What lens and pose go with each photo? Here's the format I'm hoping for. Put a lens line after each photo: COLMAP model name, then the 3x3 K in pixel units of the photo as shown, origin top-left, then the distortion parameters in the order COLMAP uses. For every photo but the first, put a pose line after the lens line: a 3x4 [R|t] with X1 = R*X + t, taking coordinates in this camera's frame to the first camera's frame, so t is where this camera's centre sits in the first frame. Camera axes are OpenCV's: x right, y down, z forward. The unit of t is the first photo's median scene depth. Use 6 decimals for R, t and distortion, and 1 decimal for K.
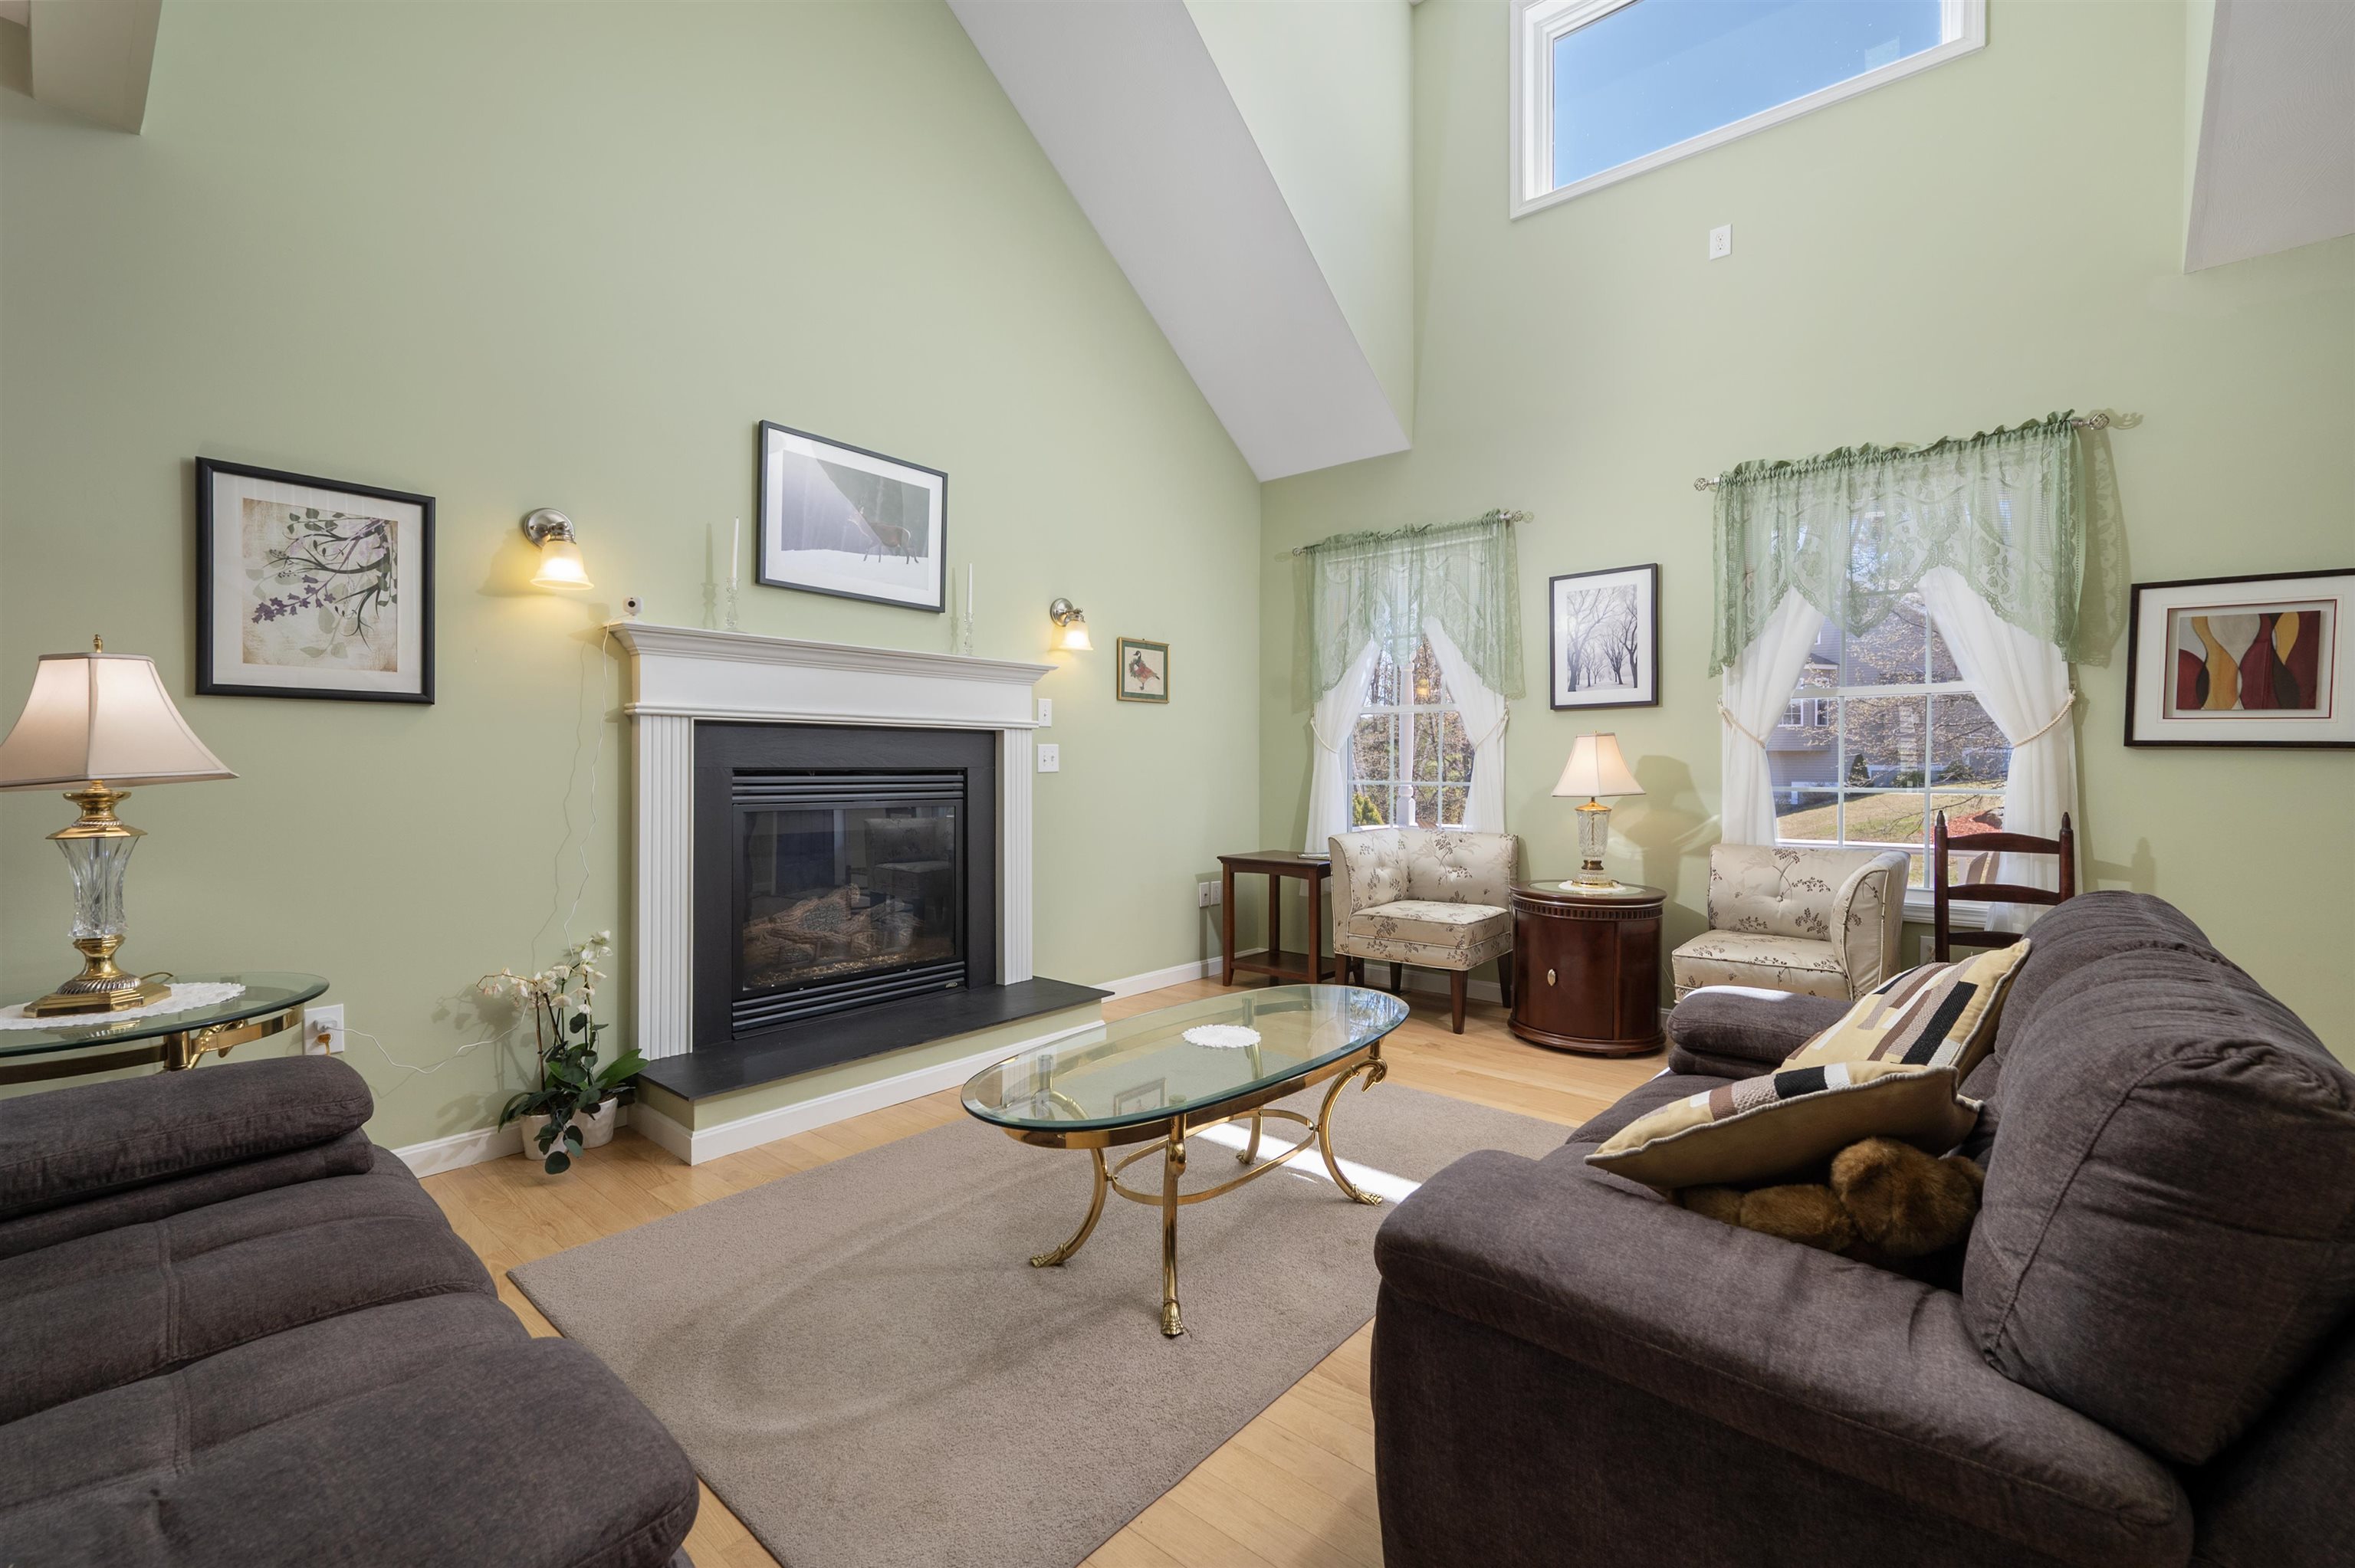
lens RADIAL K [[981.9, 0, 1180.4], [0, 981.9, 765.4], [0, 0, 1]] dist [0.000898, 0.000916]
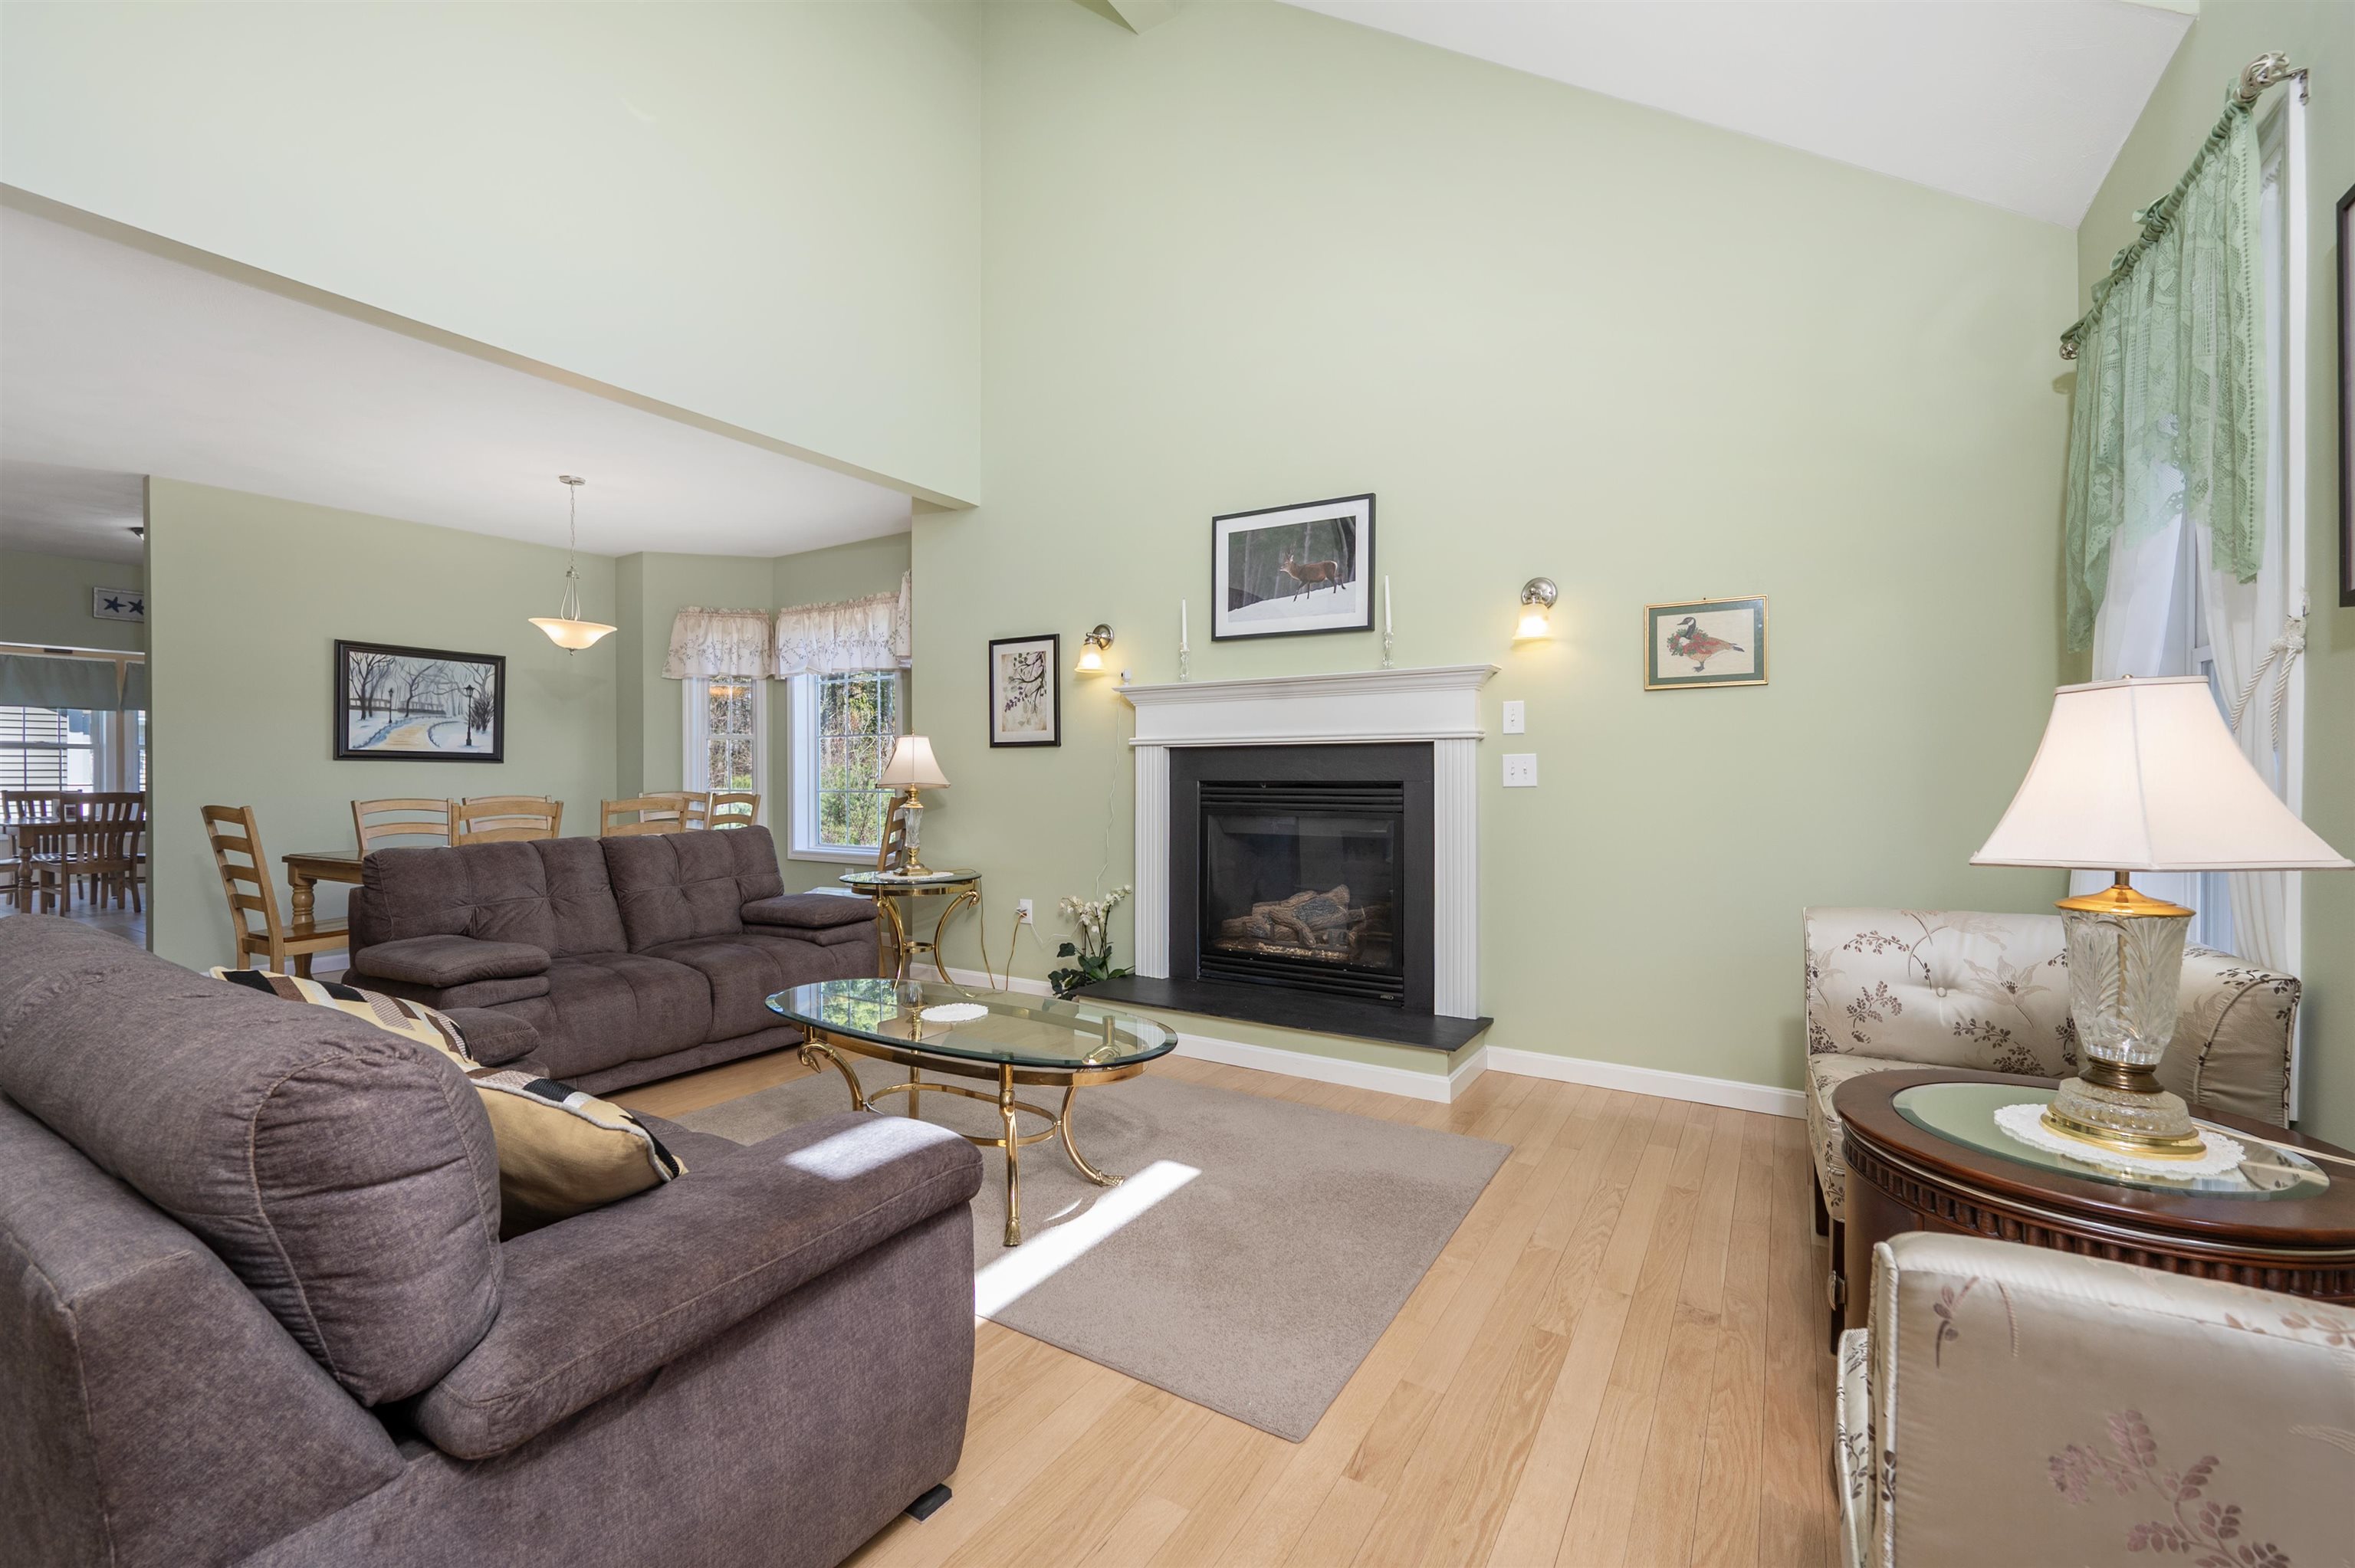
lens RADIAL K [[964.1, 0, 1177.5], [0, 964.1, 784.0], [0, 0, 1]] dist [0.001536, 0.000451]
pose [[0.147651, 0.003124, -0.989035, 0.769793], [-0.000826, 0.999995, 0.003035, 0.002393], [0.989039, 0.000368, 0.147653, 0.693319]]
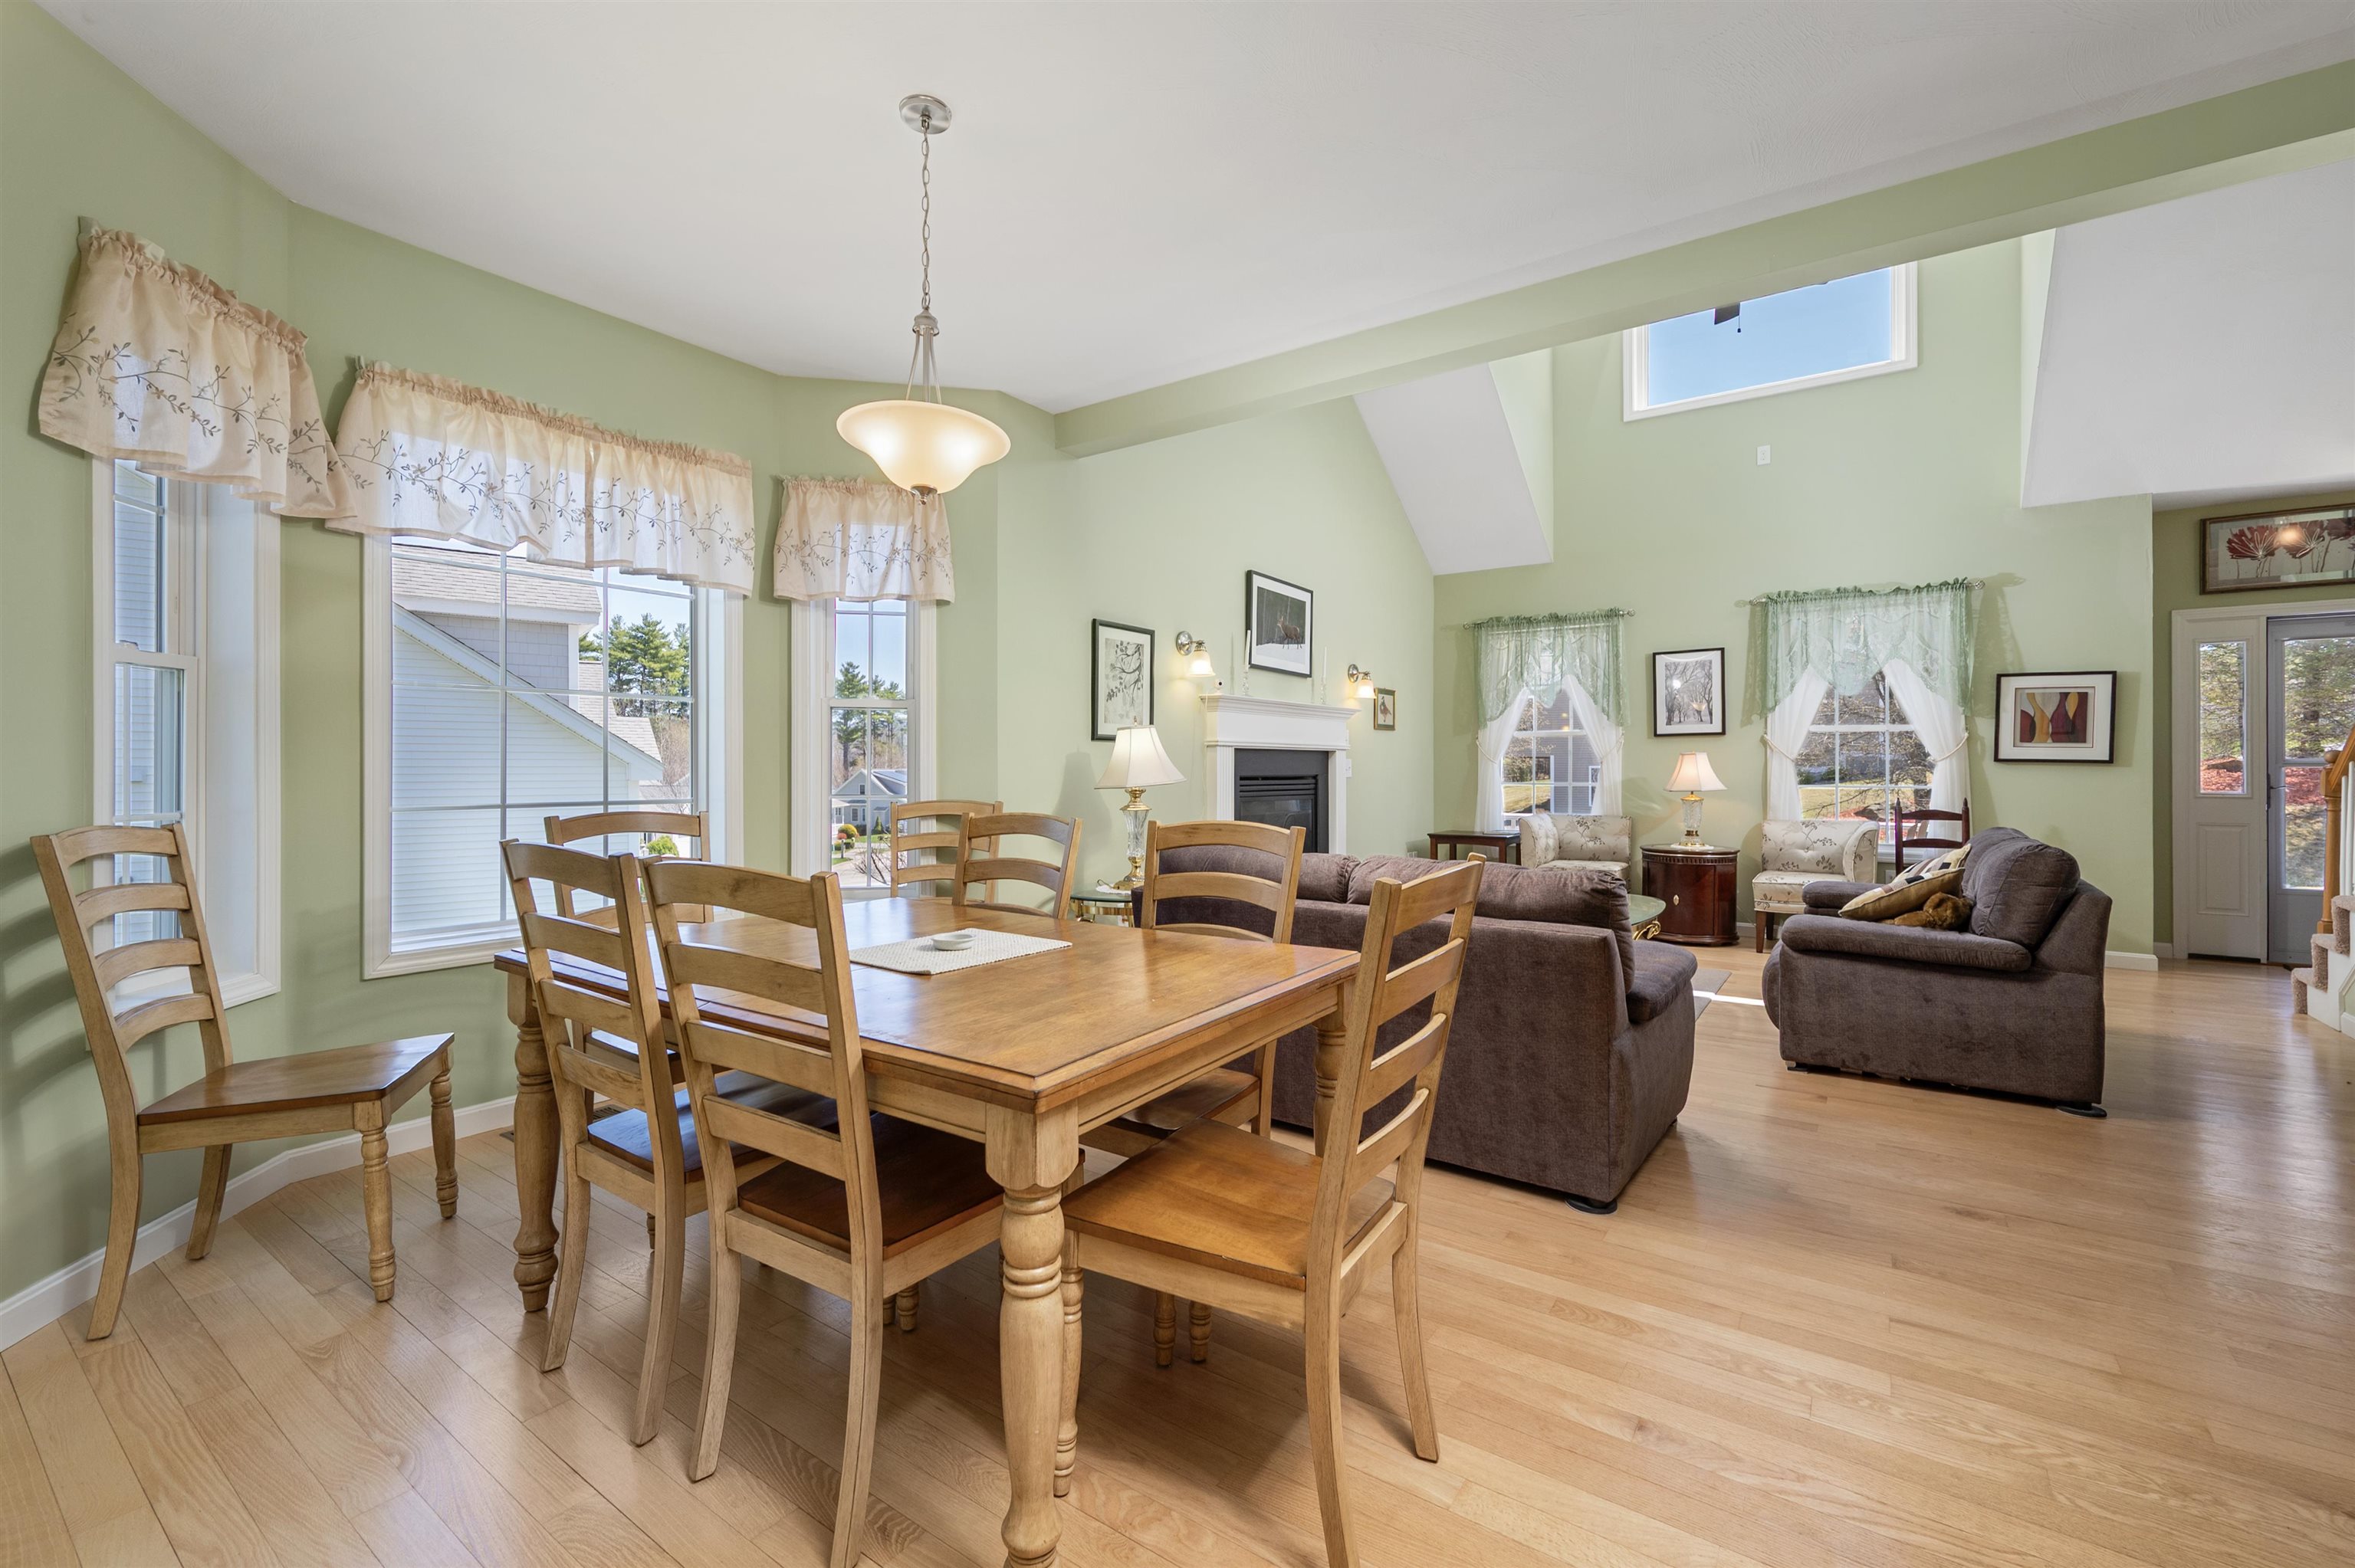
lens RADIAL K [[990.3, 0, 1181.7], [0, 990.3, 764.3], [0, 0, 1]] dist [0.000270, -0.000194]
pose [[0.995490, -0.002403, 0.094834, -0.640900], [0.002806, 0.999988, -0.004119, -0.009648], [-0.094823, 0.004366, 0.995485, -0.615909]]
